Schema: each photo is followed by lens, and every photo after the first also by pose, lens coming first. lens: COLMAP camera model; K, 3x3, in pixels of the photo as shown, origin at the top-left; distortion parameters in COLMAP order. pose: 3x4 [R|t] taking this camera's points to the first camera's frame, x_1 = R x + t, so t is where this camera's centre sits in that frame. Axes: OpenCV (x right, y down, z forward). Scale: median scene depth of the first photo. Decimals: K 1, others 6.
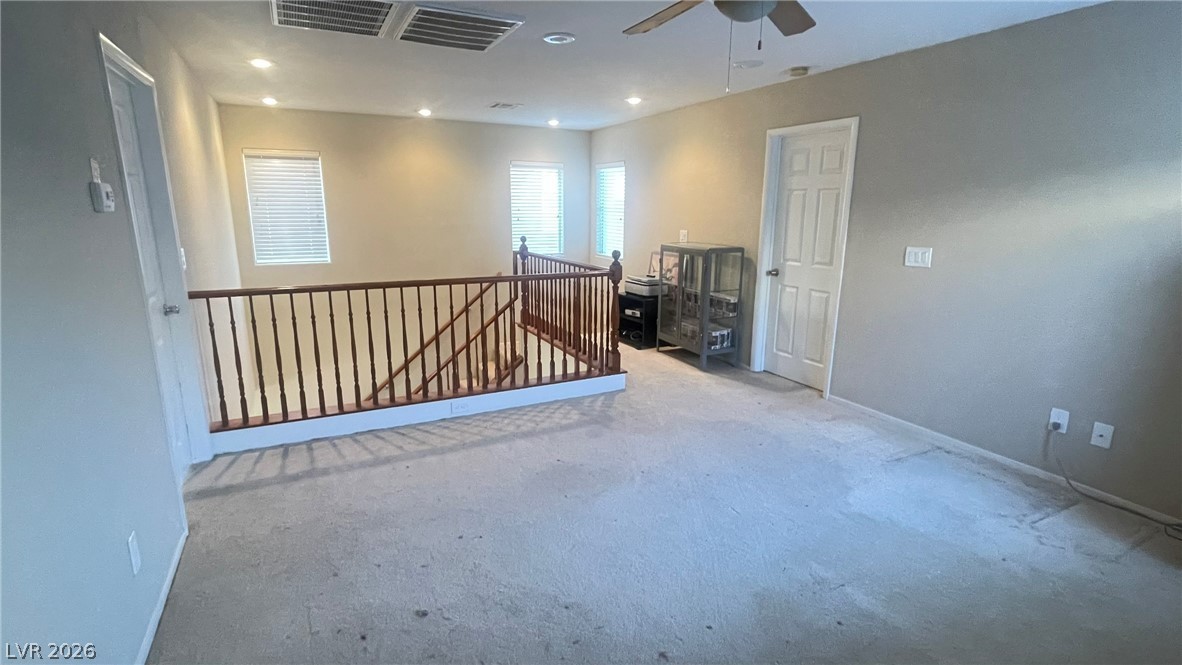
lens RADIAL K [[563.5, 0, 591.0], [0, 563.5, 332.5], [0, 0, 1]] dist [-0.001732, 0.000366]
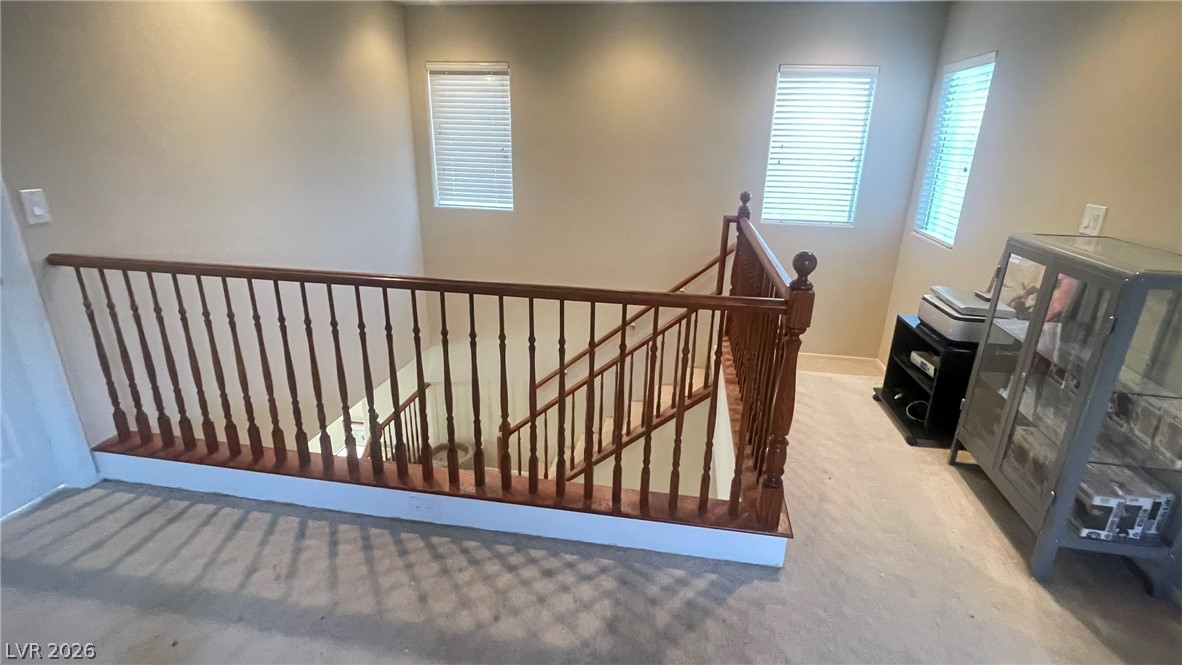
lens RADIAL K [[563.5, 0, 591.0], [0, 563.5, 332.5], [0, 0, 1]] dist [-0.001732, 0.000366]
pose [[0.801074, 0.205764, -0.562088, 0.134670], [-0.146692, 0.977908, 0.148922, -0.109929], [0.580313, -0.036844, 0.813560, 0.505269]]
